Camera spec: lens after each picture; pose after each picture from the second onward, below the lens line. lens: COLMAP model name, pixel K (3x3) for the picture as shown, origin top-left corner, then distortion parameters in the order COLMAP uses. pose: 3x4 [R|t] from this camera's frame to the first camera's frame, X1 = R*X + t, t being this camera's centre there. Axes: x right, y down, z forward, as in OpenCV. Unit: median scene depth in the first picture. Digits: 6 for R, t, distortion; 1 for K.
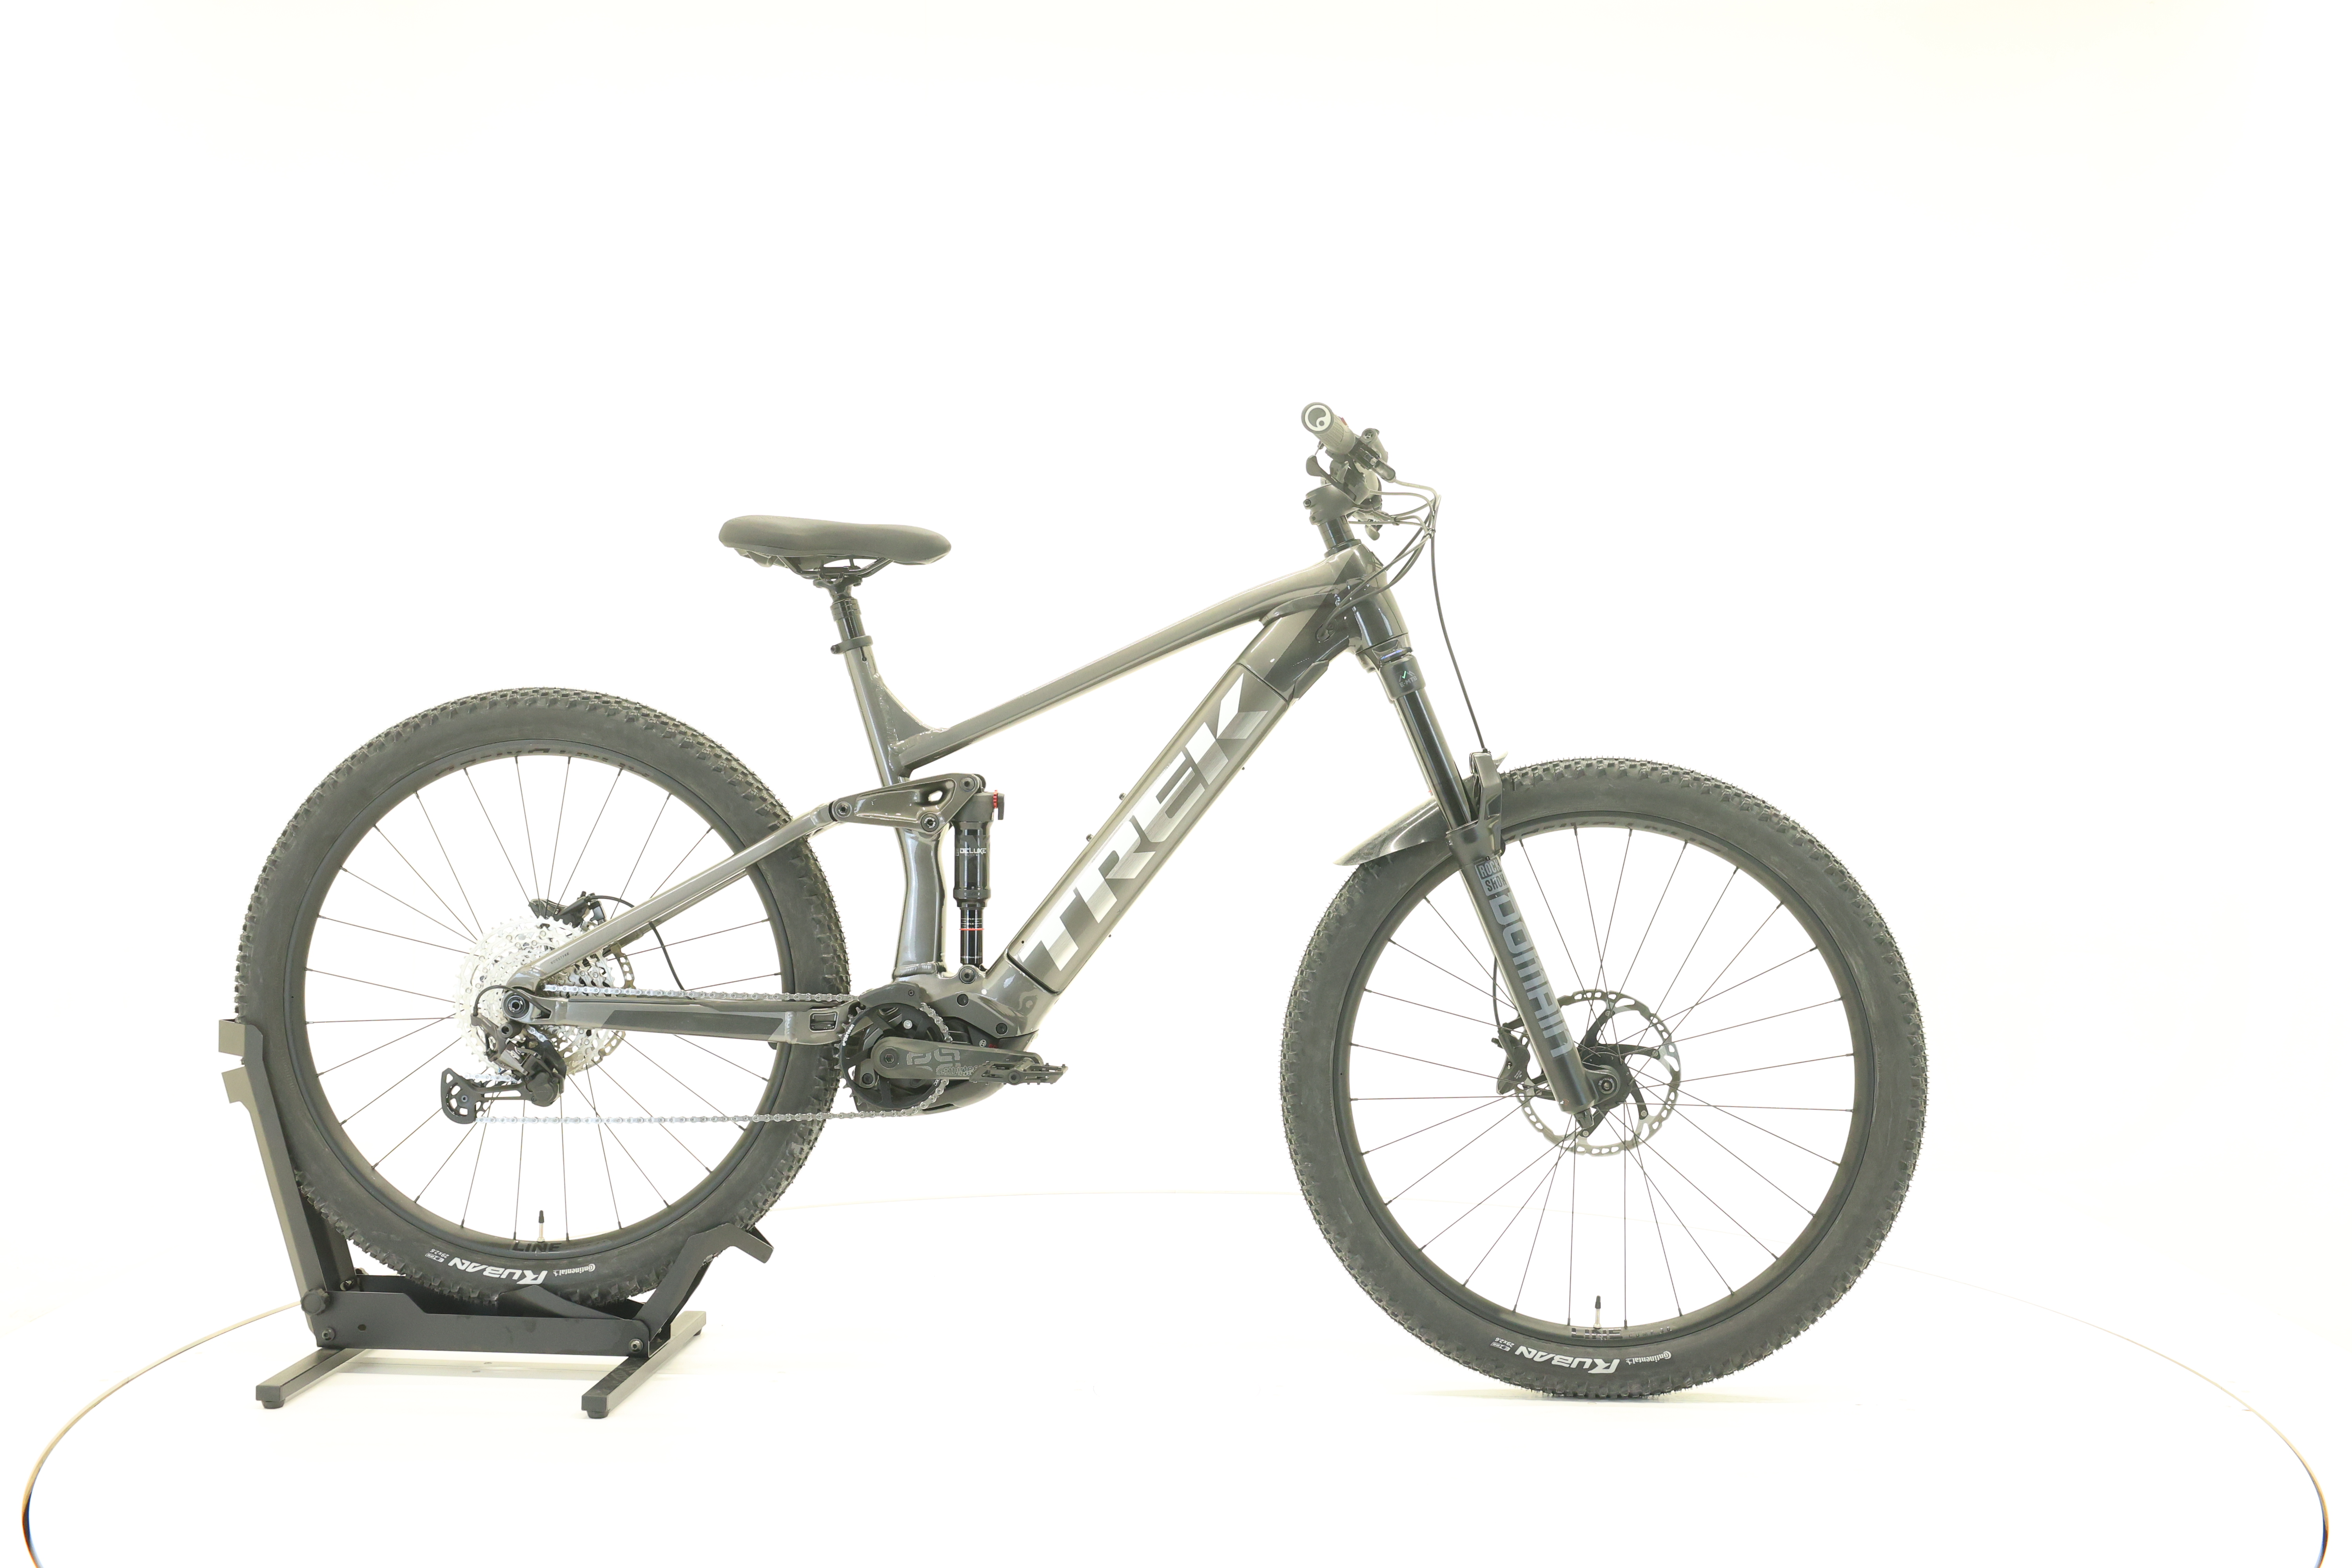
lens RADIAL K [[2485.1, 0, 1173.1], [0, 2485.1, 771.9], [0, 0, 1]] dist [0.007957, 0.000000]
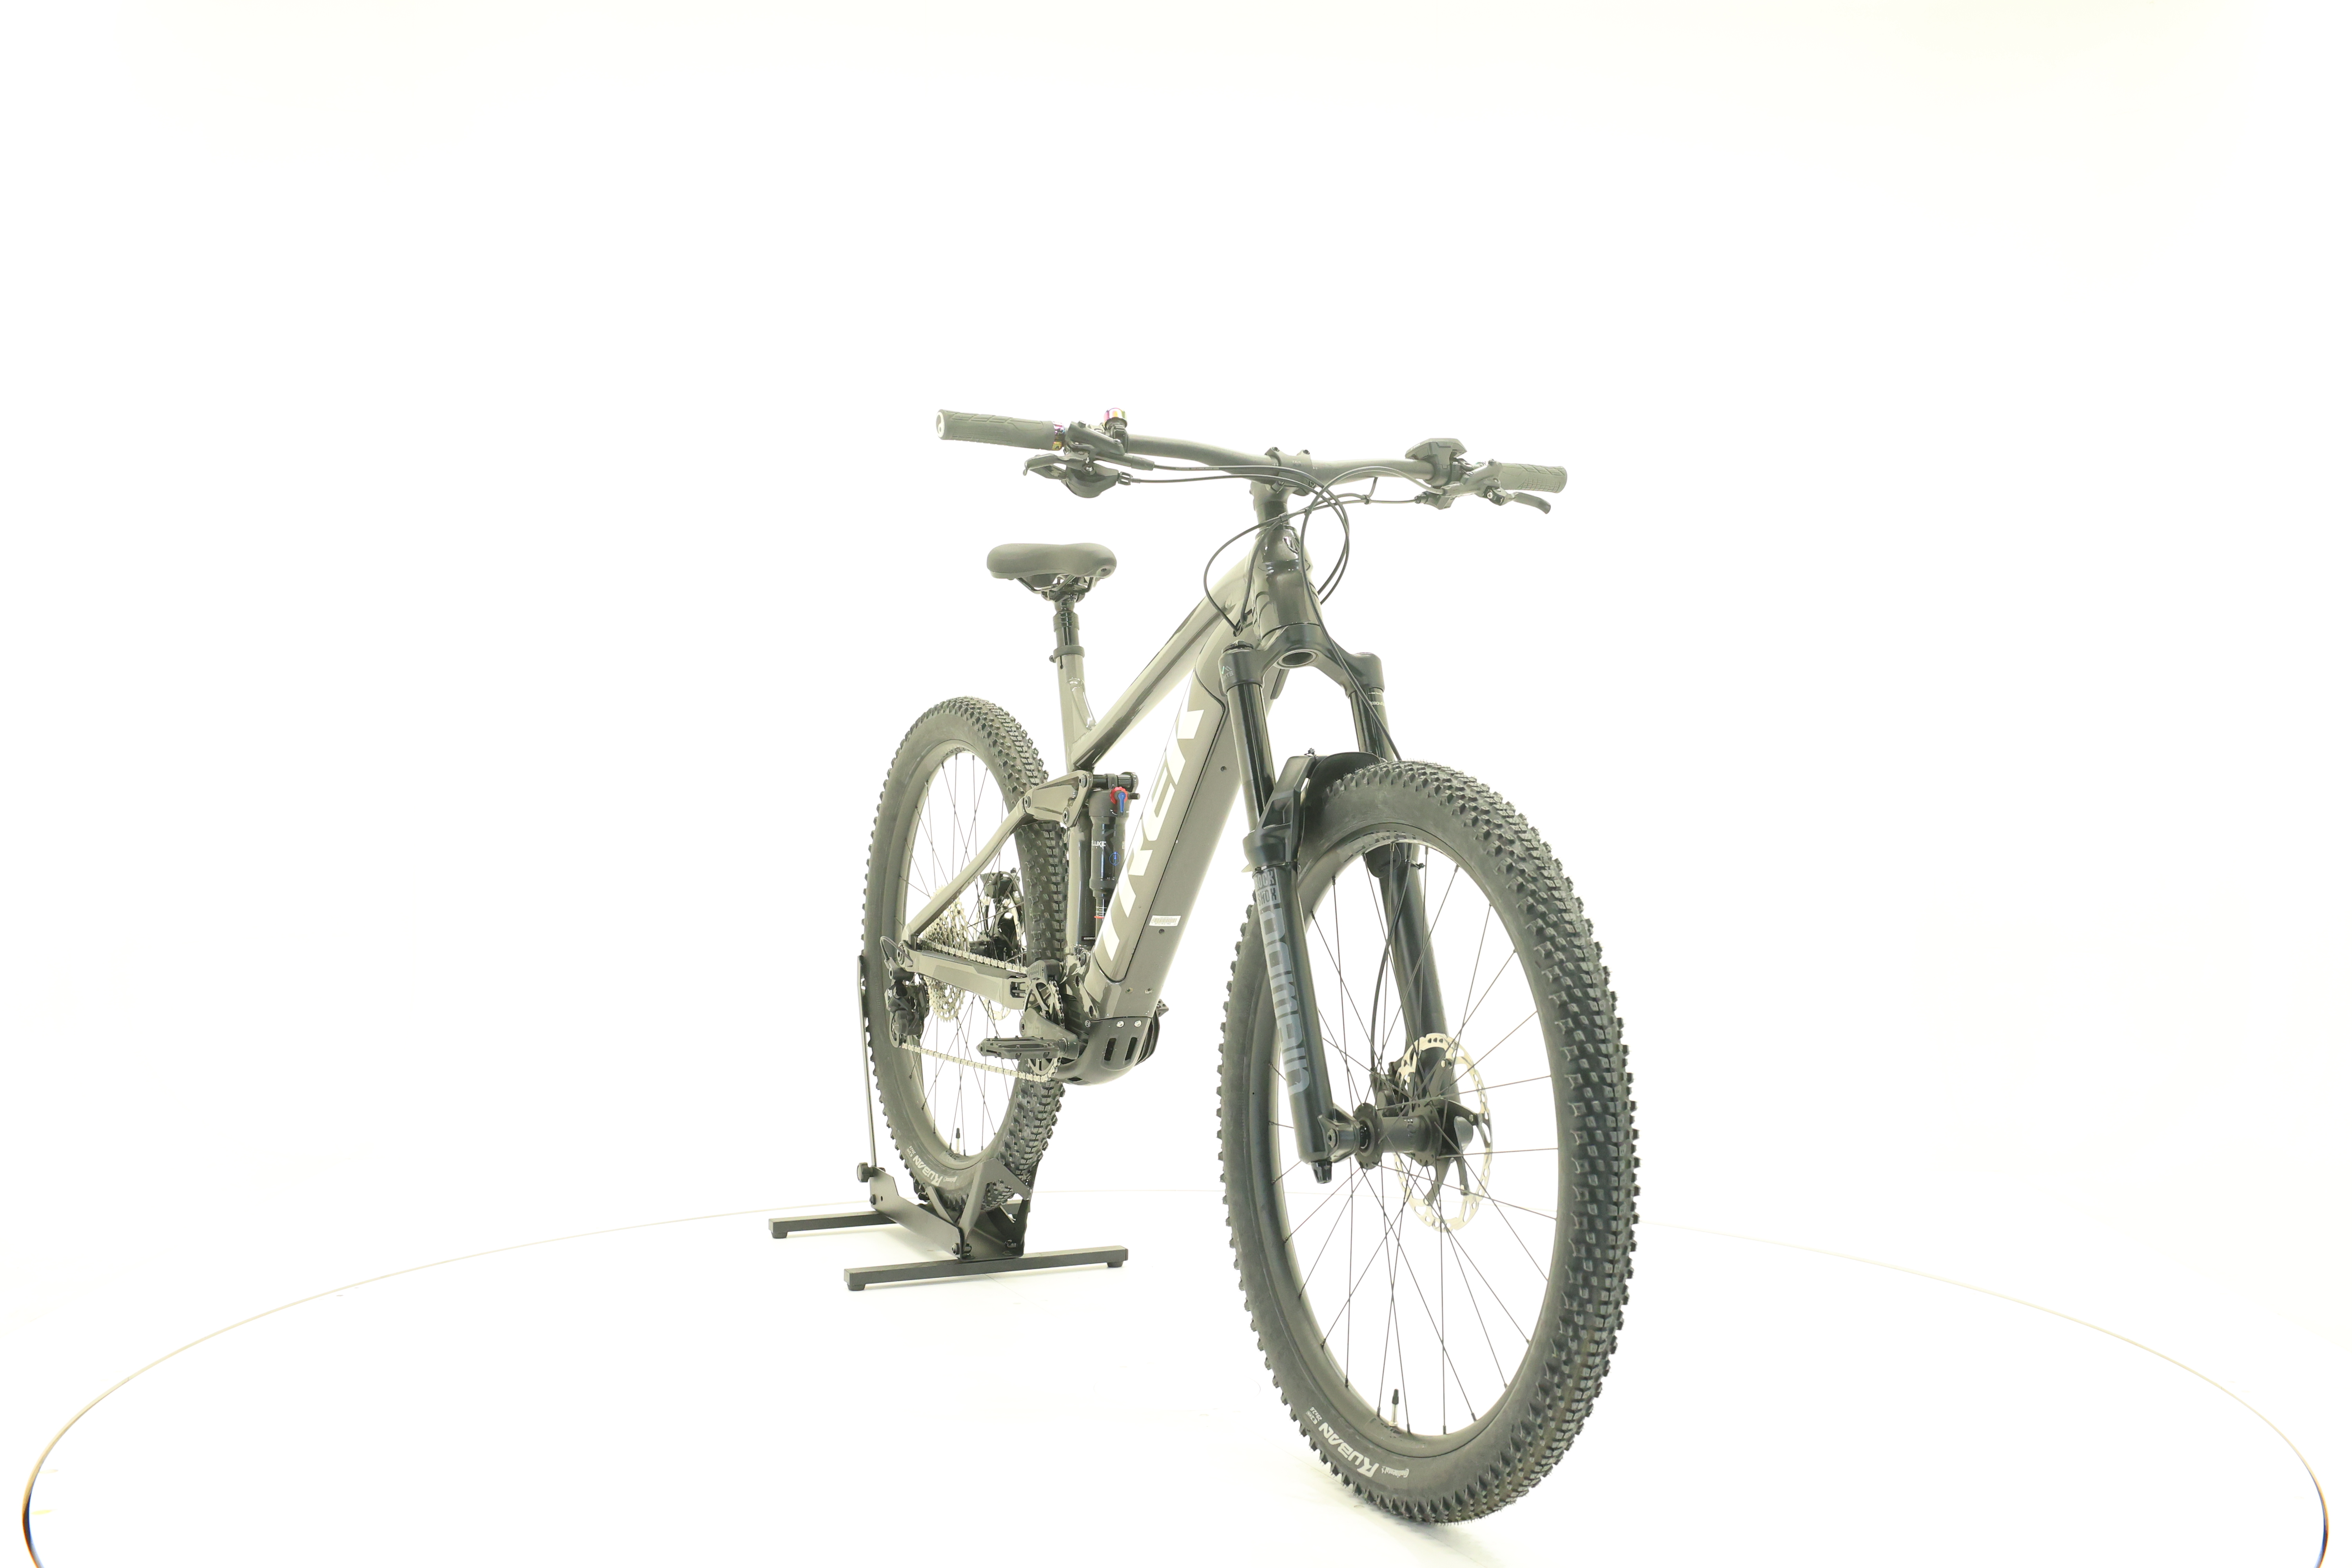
lens RADIAL K [[2485.1, 0, 1173.0], [0, 2485.1, 778.4], [0, 0, 1]] dist [0.007957, 0.000000]
pose [[0.487834, 0.013902, -0.872826, 0.861682], [-0.014444, 0.999865, 0.007852, -0.005148], [0.872817, 0.008777, 0.487969, 0.503965]]
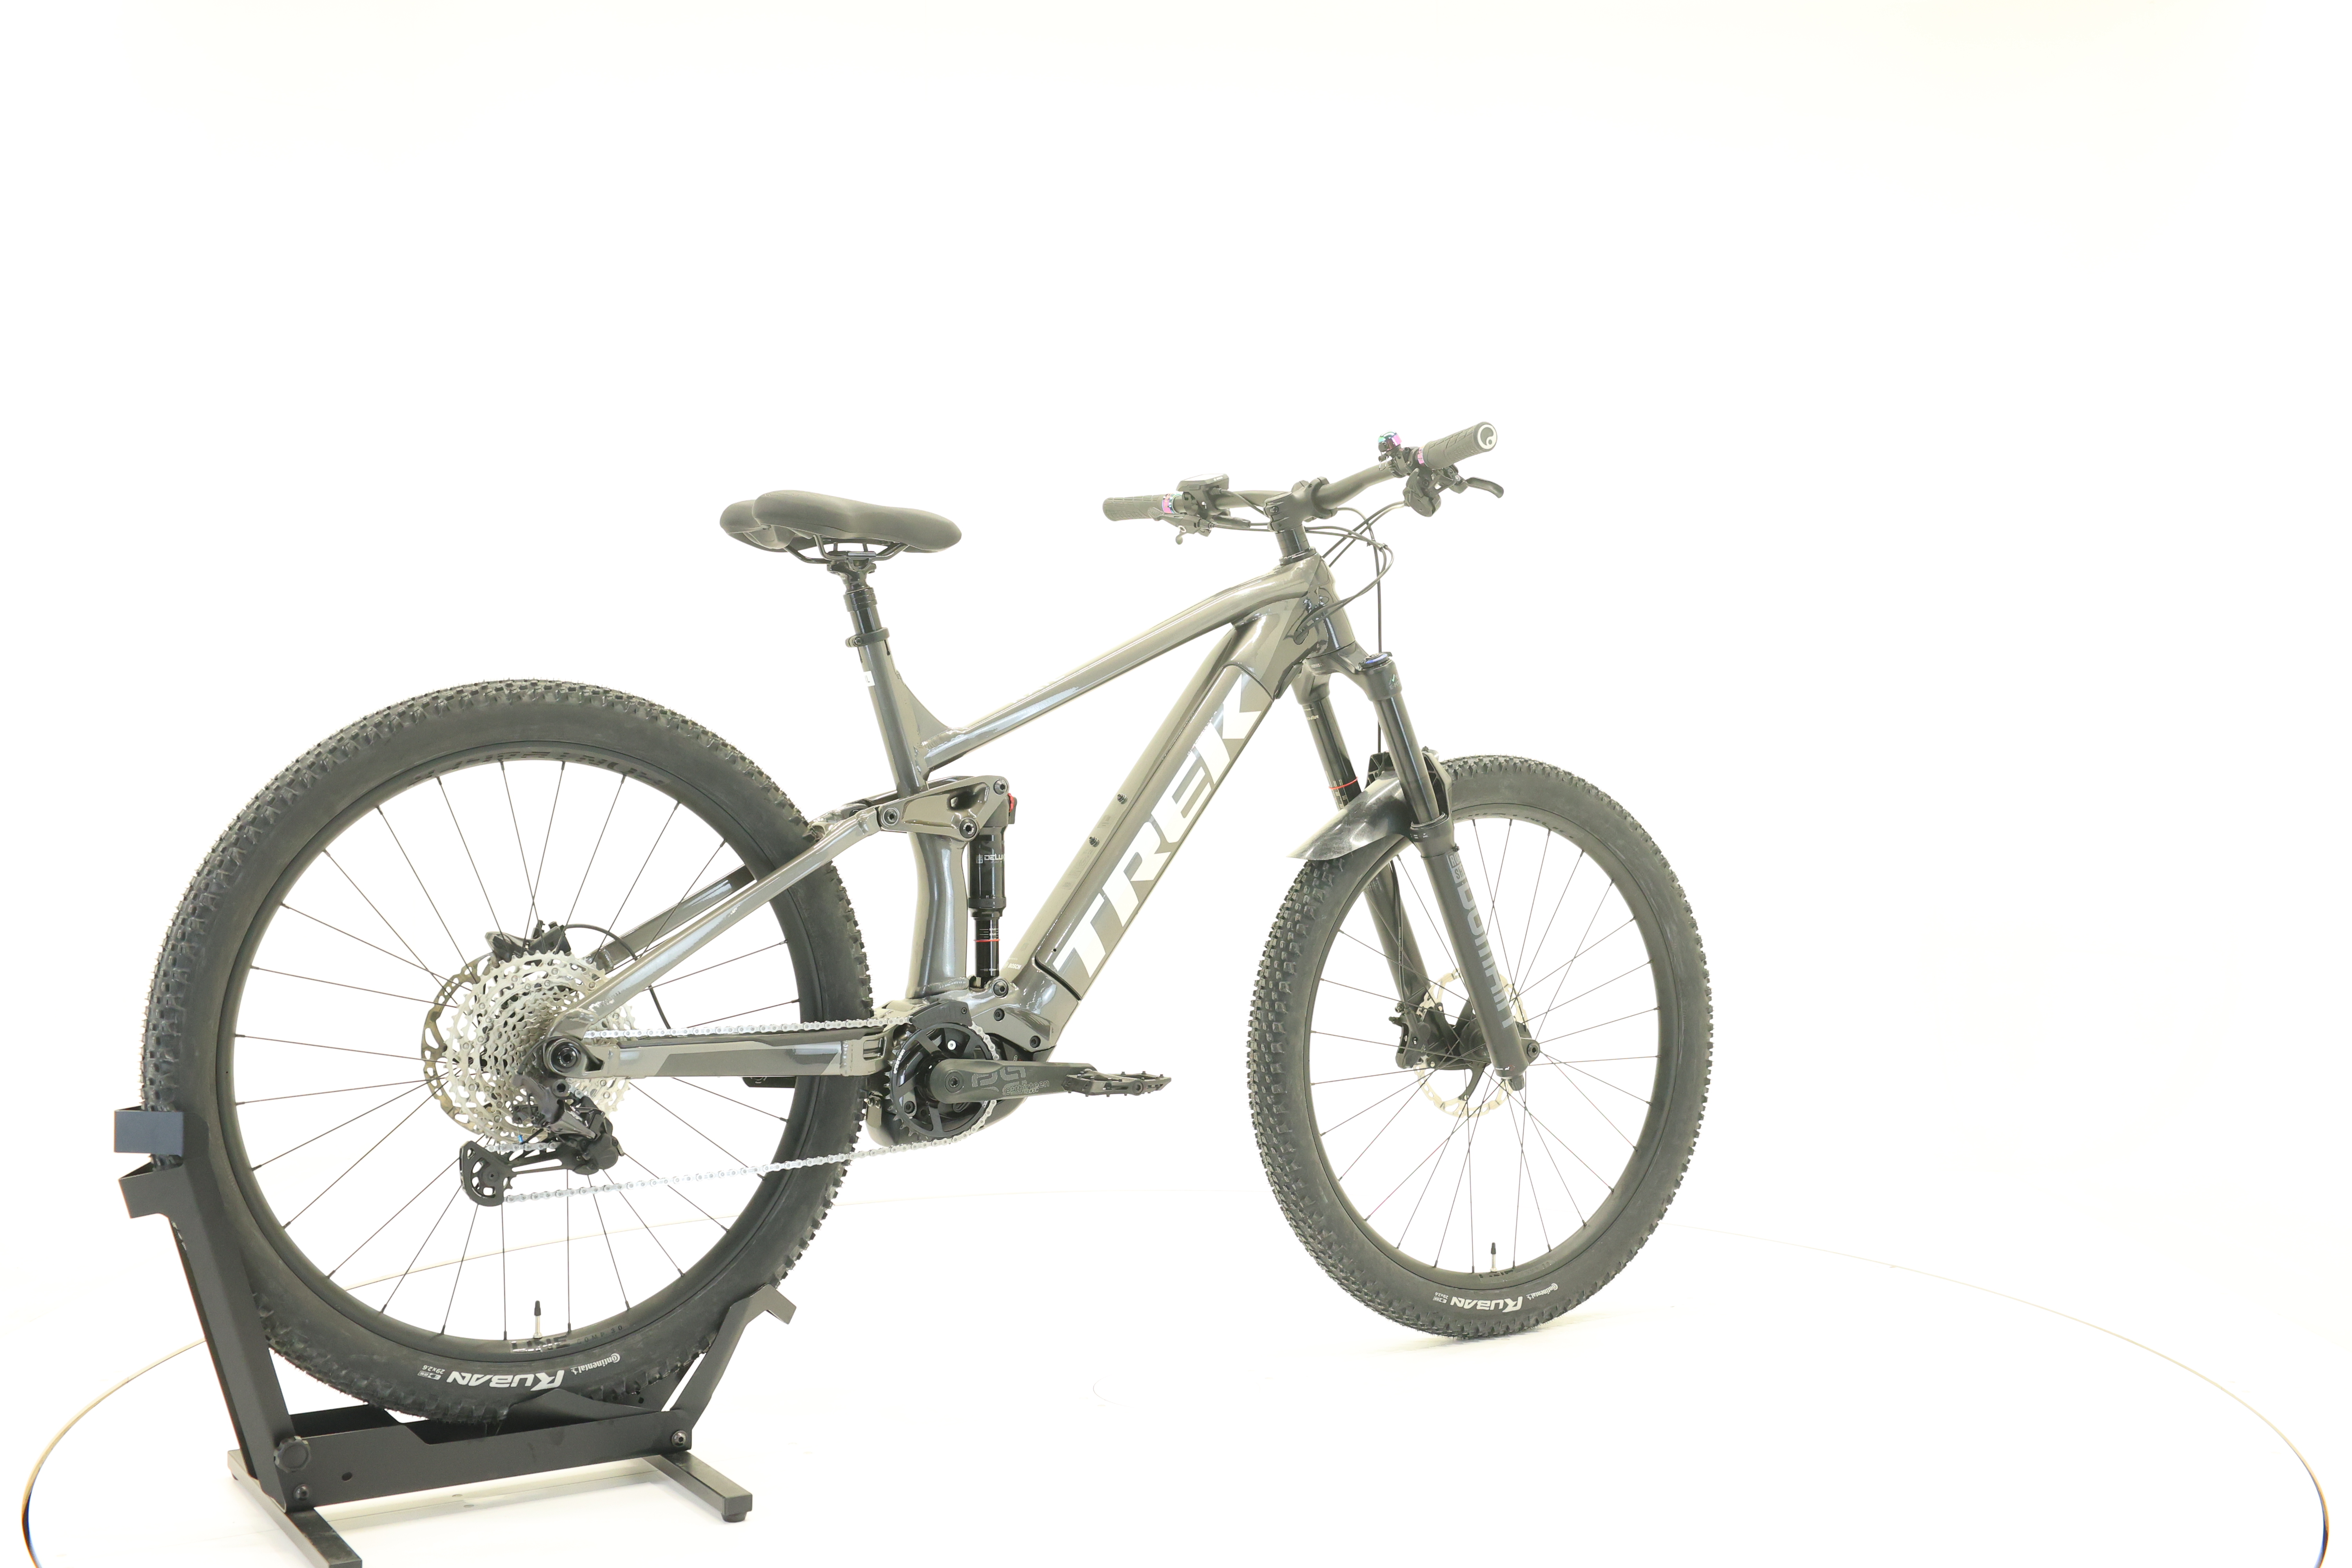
lens RADIAL K [[2485.1, 0, 1172.1], [0, 2485.1, 774.9], [0, 0, 1]] dist [0.007957, 0.000000]
pose [[0.798653, -0.010493, 0.601701, -0.593678], [0.009265, 0.999944, 0.005141, -0.003975], [-0.601721, 0.001469, 0.798705, 0.200348]]
